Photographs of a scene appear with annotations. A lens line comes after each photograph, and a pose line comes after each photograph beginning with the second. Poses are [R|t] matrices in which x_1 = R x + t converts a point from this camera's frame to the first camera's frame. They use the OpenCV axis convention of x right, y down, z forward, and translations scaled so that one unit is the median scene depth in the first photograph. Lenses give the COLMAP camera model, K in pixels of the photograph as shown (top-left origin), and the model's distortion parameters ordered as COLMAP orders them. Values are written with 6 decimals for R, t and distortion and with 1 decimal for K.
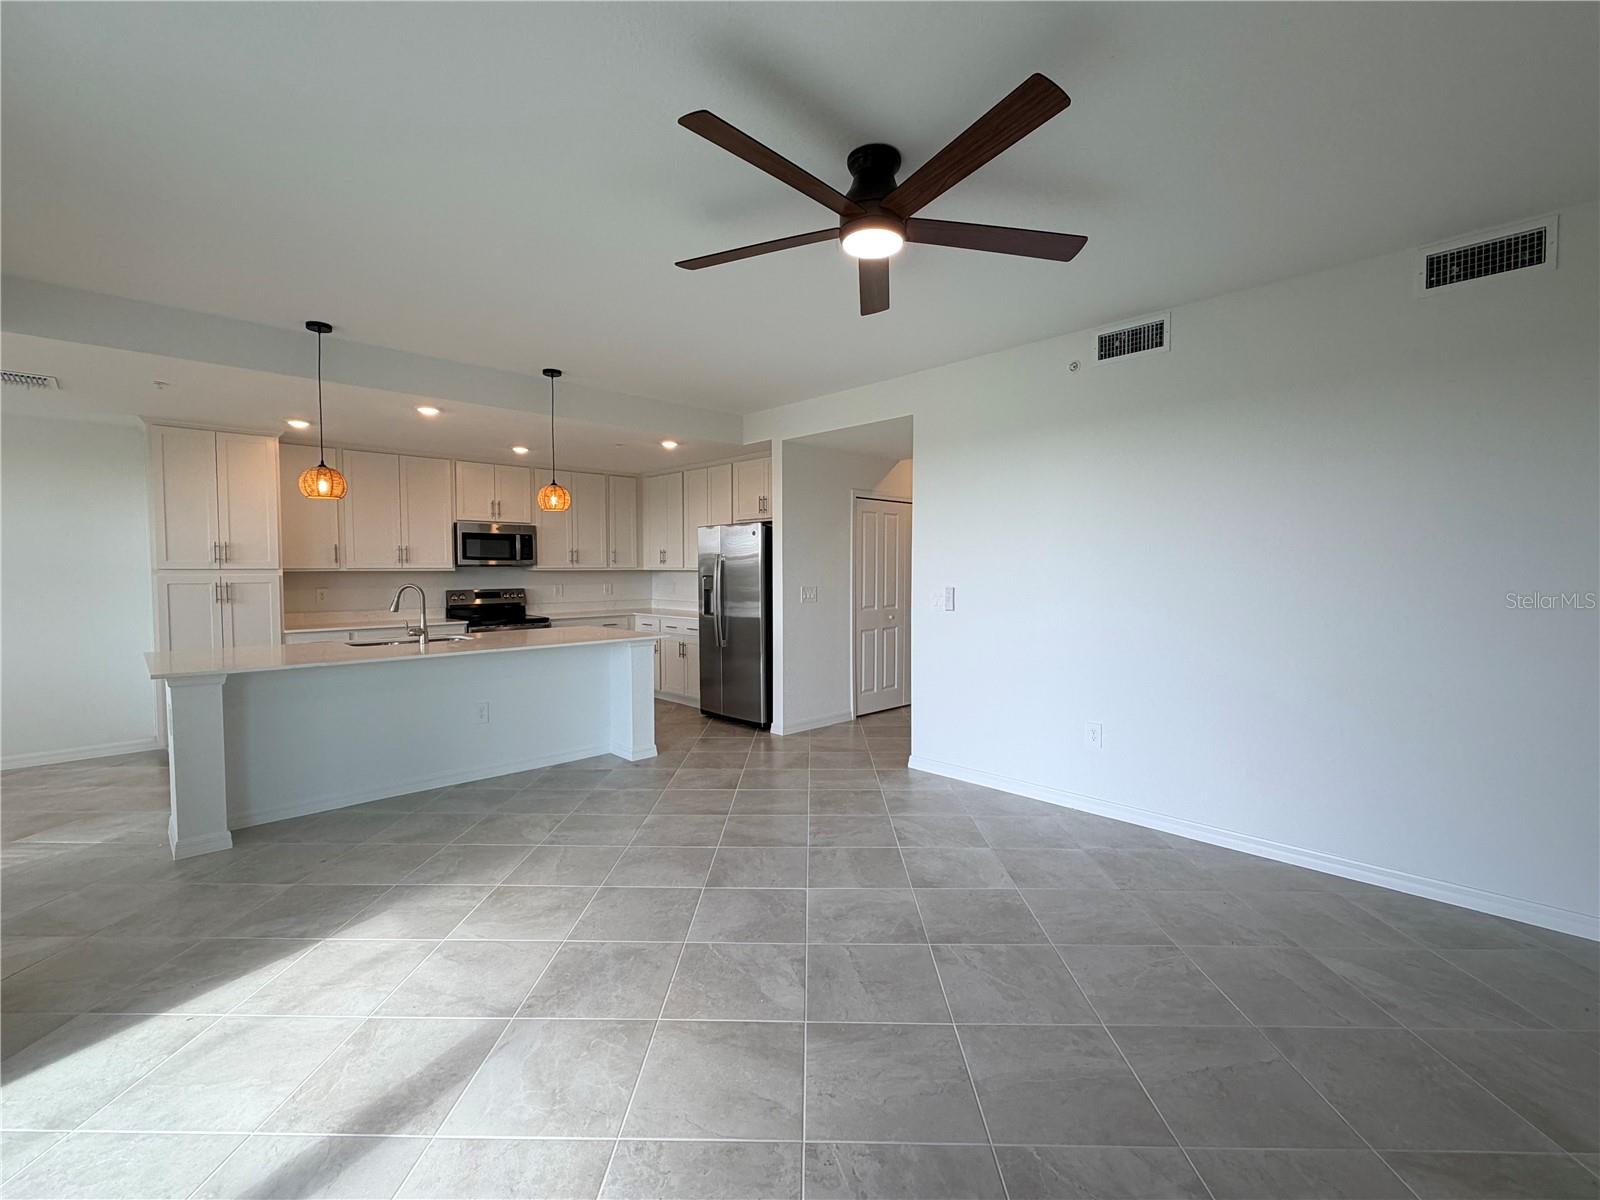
lens RADIAL K [[705.5, 0, 798.1], [0, 705.5, 600.1], [0, 0, 1]] dist [0.000375, -0.000268]
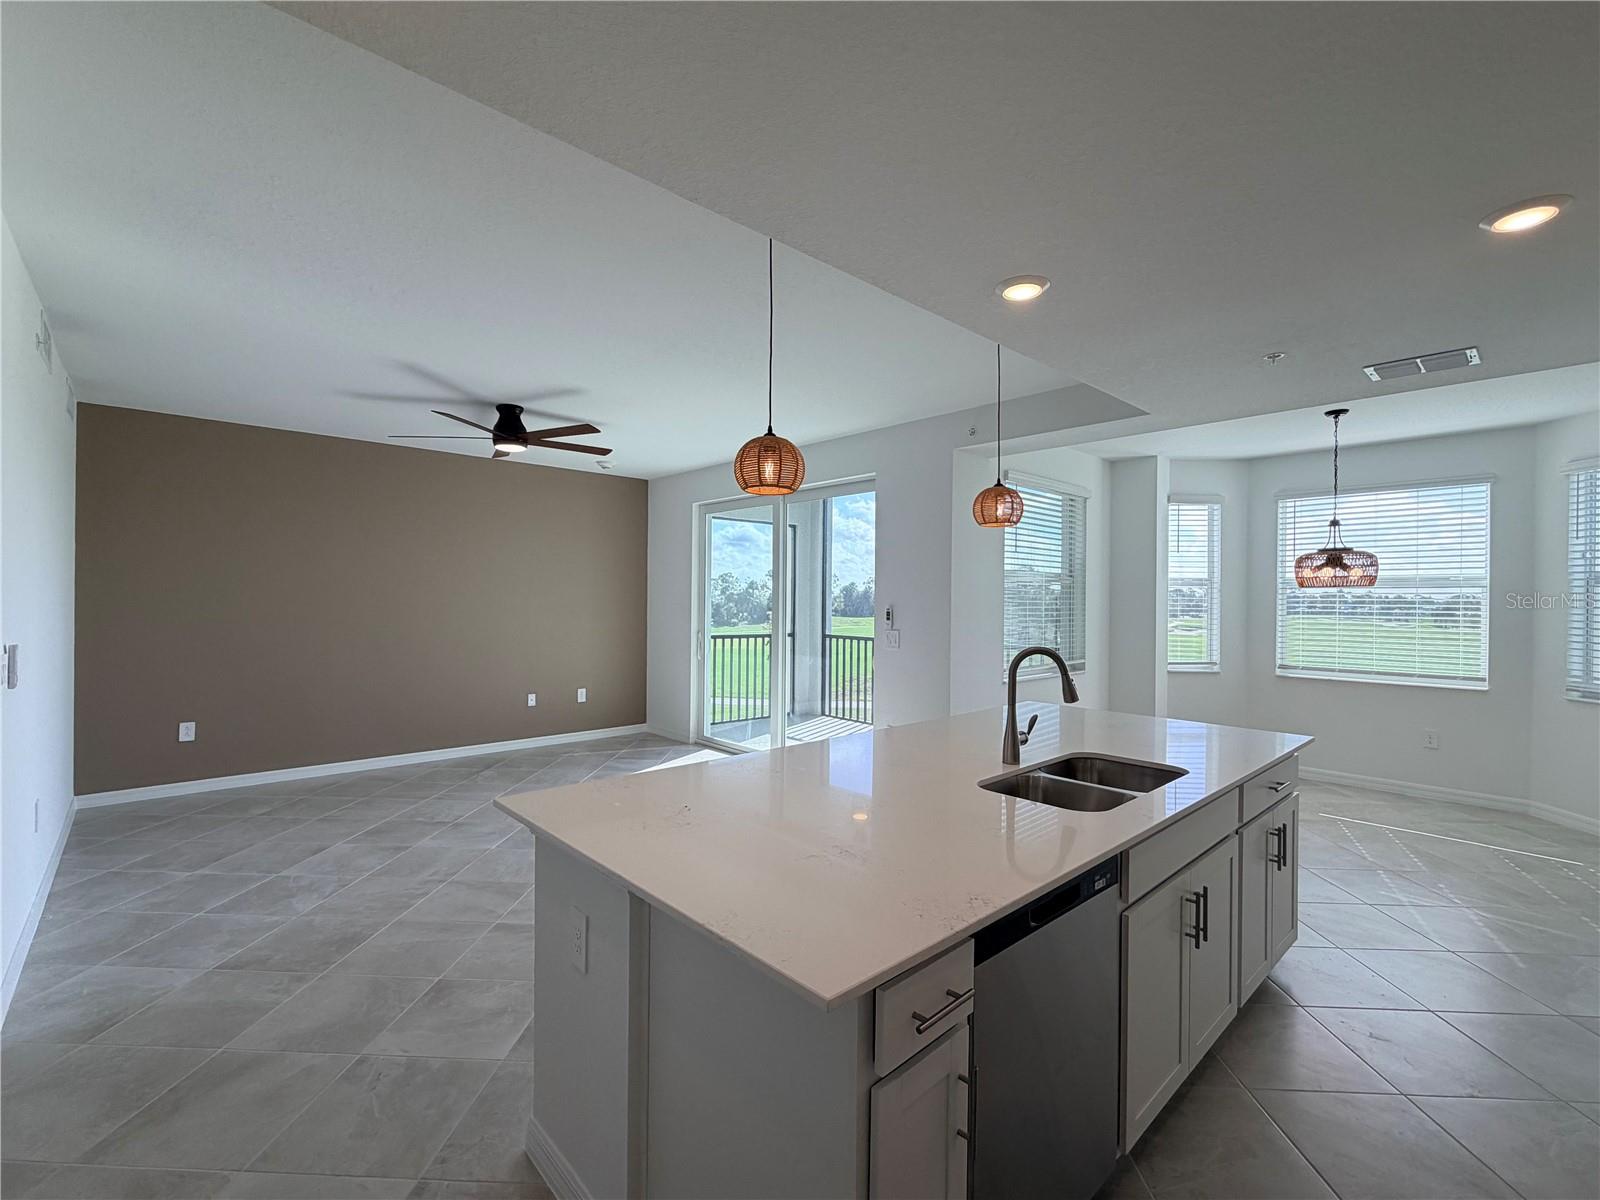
lens RADIAL K [[705.5, 0, 798.1], [0, 705.5, 600.1], [0, 0, 1]] dist [0.000375, -0.000268]
pose [[-0.999733, -0.007210, 0.021973, -0.326417], [-0.006178, 0.998889, 0.046708, -0.067483], [-0.022285, 0.046559, -0.998667, 1.274244]]
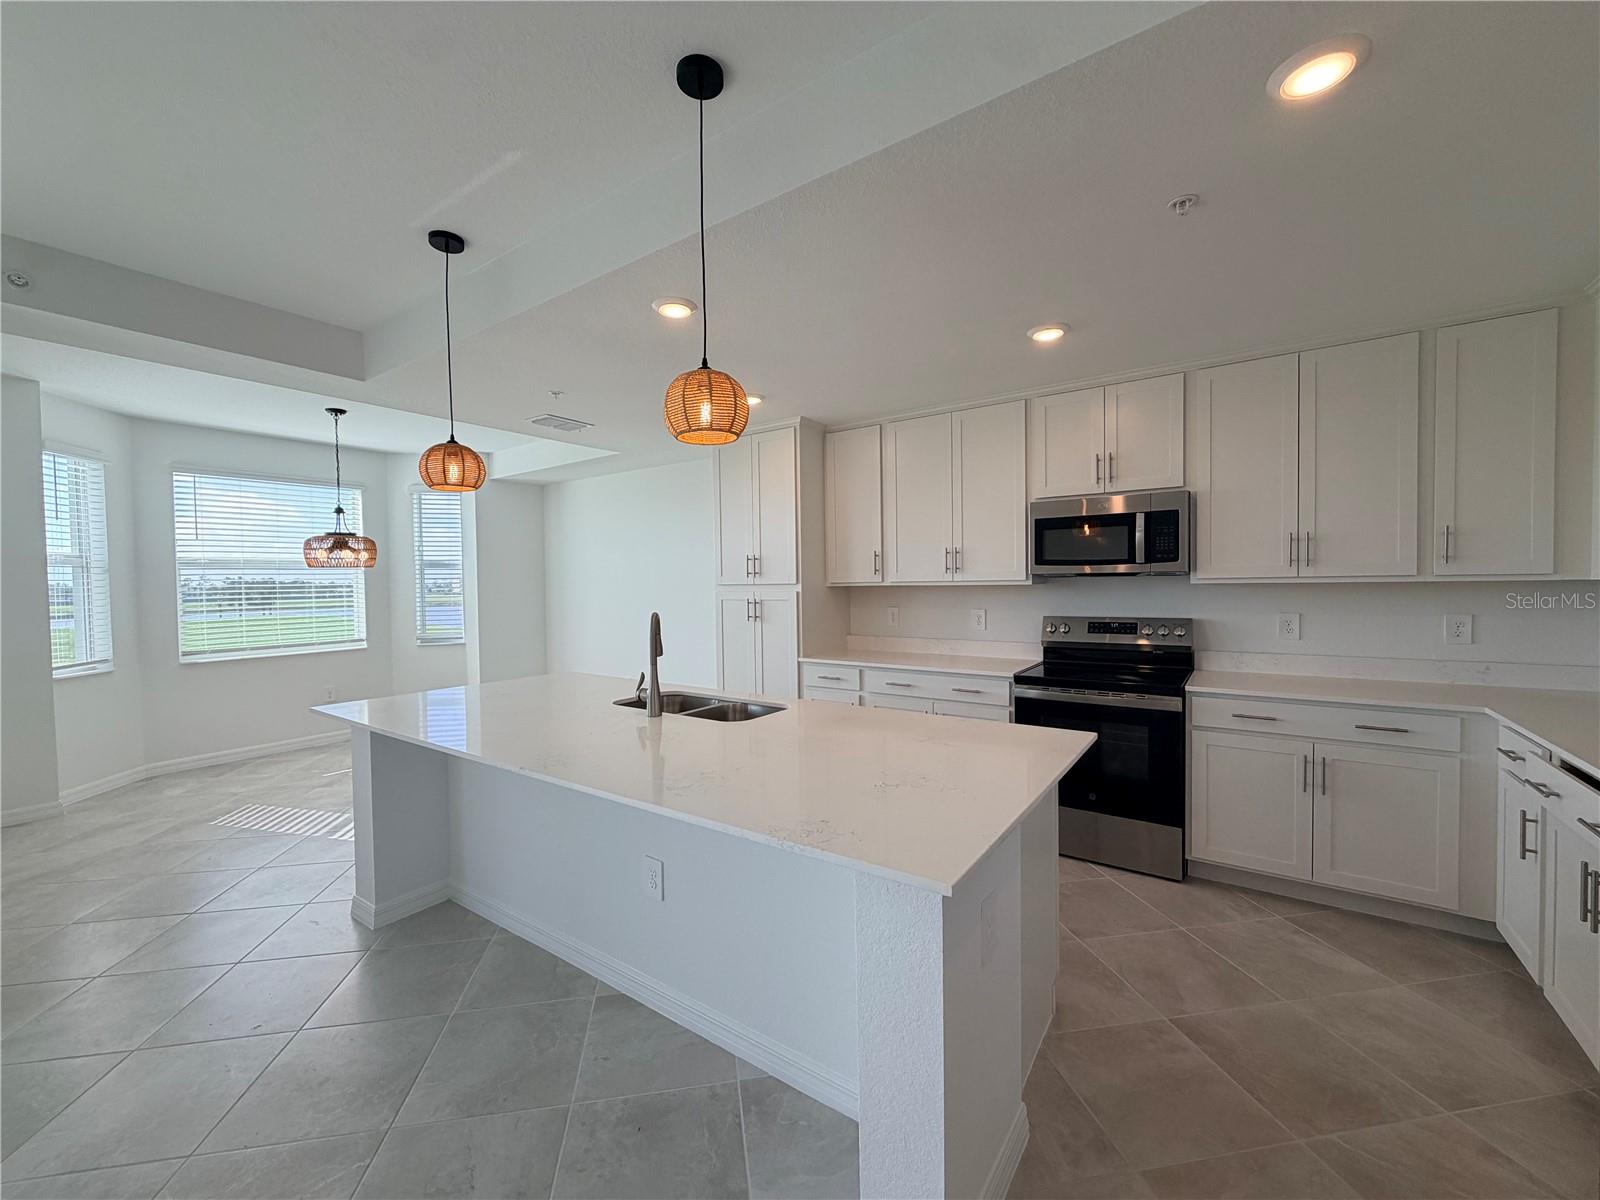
lens RADIAL K [[637.2, 0, 795.3], [0, 637.2, 598.9], [0, 0, 1]] dist [-0.001639, -0.000432]
pose [[0.188056, 0.026940, -0.981789, 0.005905], [-0.030244, 0.999309, 0.021628, -0.042513], [0.981692, 0.025626, 0.188741, 0.852699]]
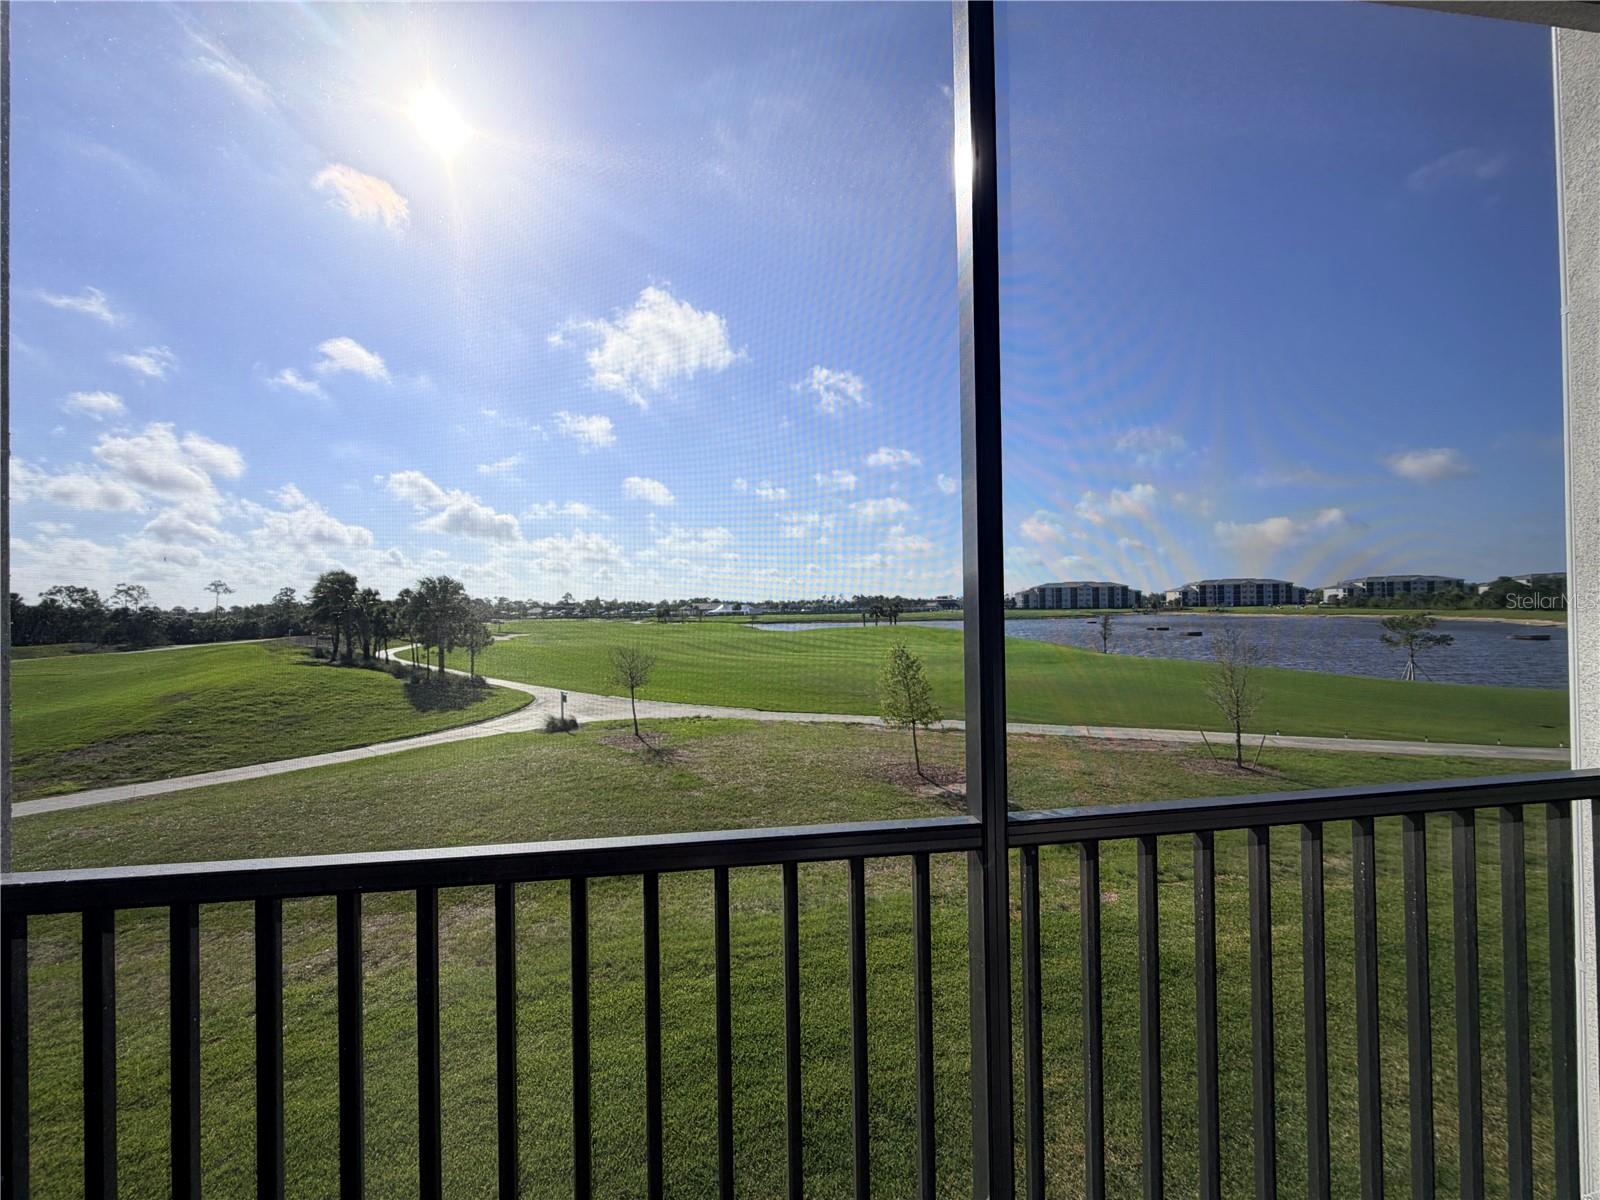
lens RADIAL K [[637.2, 0, 795.3], [0, 637.2, 598.9], [0, 0, 1]] dist [-0.001639, -0.000432]
pose [[-0.586771, 0.004410, -0.809741, -0.345084], [-0.017792, 0.999674, 0.018338, -0.001534], [0.809558, 0.025167, -0.586501, -0.091903]]
